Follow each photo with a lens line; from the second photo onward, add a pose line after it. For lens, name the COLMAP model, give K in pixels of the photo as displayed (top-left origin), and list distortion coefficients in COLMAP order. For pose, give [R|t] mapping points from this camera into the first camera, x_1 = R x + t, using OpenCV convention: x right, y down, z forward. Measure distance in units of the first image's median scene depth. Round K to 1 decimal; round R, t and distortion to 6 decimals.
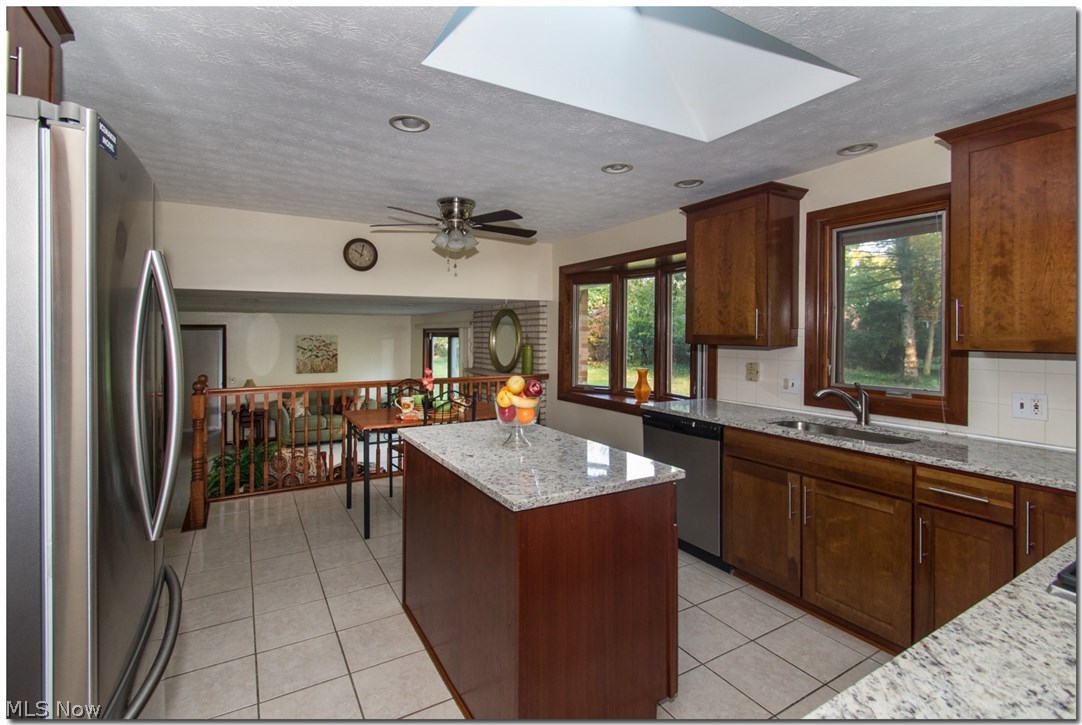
lens RADIAL K [[479.4, 0, 543.8], [0, 479.4, 341.2], [0, 0, 1]] dist [-0.026905, -0.000181]
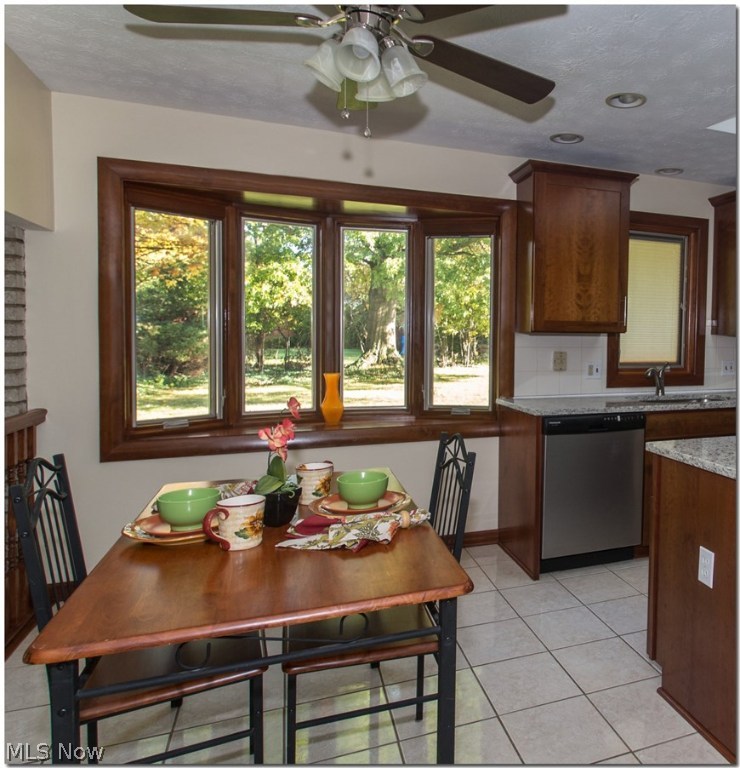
lens RADIAL K [[654.8, 0, 371.0], [0, 654.8, 363.6], [0, 0, 1]] dist [-0.005315, -0.000652]
pose [[0.175314, -0.044890, 0.983489, -0.934340], [0.002080, 0.998975, 0.045226, 0.011196], [-0.984510, -0.005883, 0.175228, 1.170680]]
